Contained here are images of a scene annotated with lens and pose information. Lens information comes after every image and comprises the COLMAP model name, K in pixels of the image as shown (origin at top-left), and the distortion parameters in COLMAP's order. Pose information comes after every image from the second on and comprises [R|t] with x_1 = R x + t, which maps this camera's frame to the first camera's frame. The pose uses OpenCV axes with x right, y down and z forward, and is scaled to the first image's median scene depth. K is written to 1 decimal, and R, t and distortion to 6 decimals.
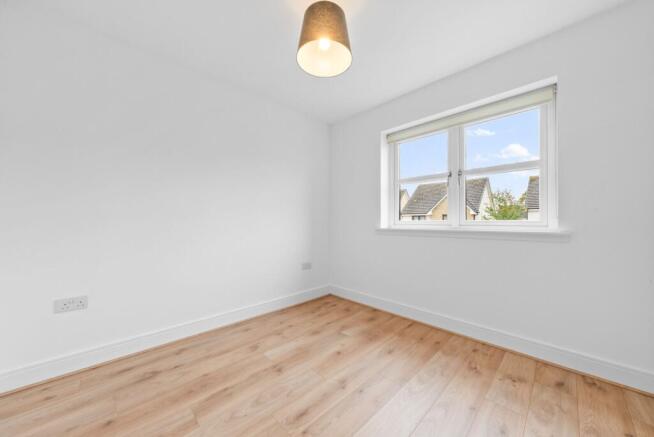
lens RADIAL K [[235.5, 0, 326.6], [0, 235.5, 218.5], [0, 0, 1]] dist [-0.000958, -0.000361]
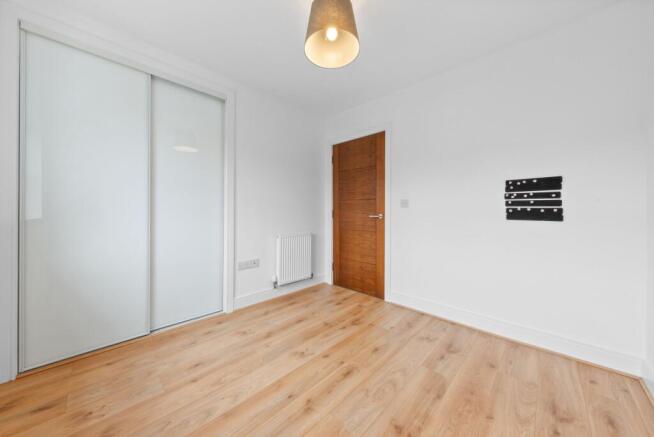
lens RADIAL K [[224.6, 0, 327.4], [0, 224.6, 215.2], [0, 0, 1]] dist [-0.003048, -0.000236]
pose [[-0.999503, -0.006503, -0.030834, 0.032914], [-0.006682, 0.999961, 0.005691, 0.022373], [0.030796, 0.005894, -0.999508, 1.887681]]
